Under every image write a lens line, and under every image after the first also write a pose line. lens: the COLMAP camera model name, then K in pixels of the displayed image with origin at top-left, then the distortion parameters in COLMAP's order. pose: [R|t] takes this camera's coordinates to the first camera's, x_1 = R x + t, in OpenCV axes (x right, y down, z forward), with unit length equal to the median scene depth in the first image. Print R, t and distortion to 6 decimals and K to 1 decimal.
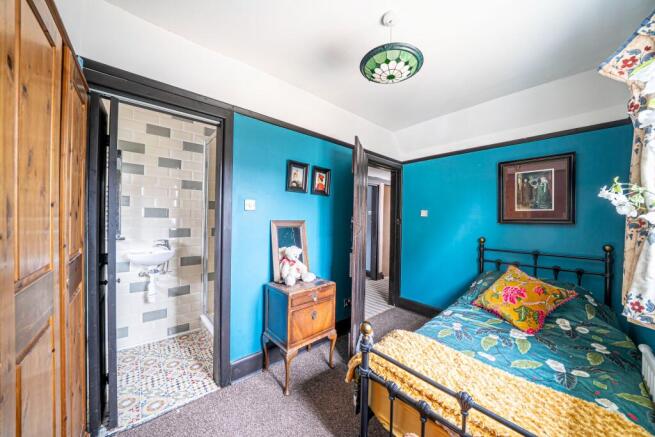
lens RADIAL K [[227.0, 0, 325.4], [0, 227.0, 218.5], [0, 0, 1]] dist [-0.027746, 0.000039]
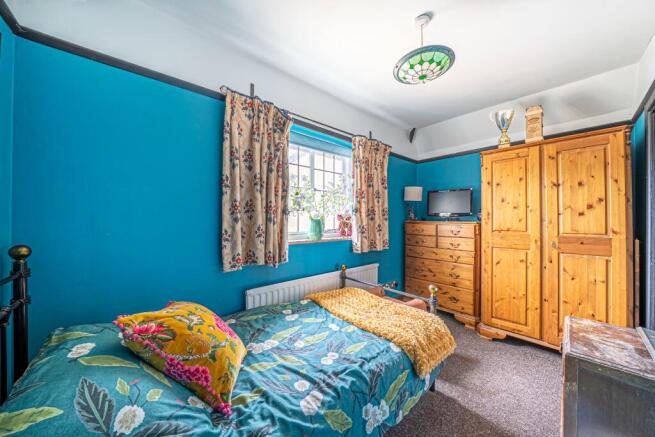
lens RADIAL K [[227.0, 0, 325.4], [0, 227.0, 218.5], [0, 0, 1]] dist [-0.027746, 0.000039]
pose [[-0.999748, -0.021388, -0.006764, 0.286253], [-0.021385, 0.999771, -0.000490, 0.016199], [0.006773, -0.000345, -0.999977, 0.796839]]
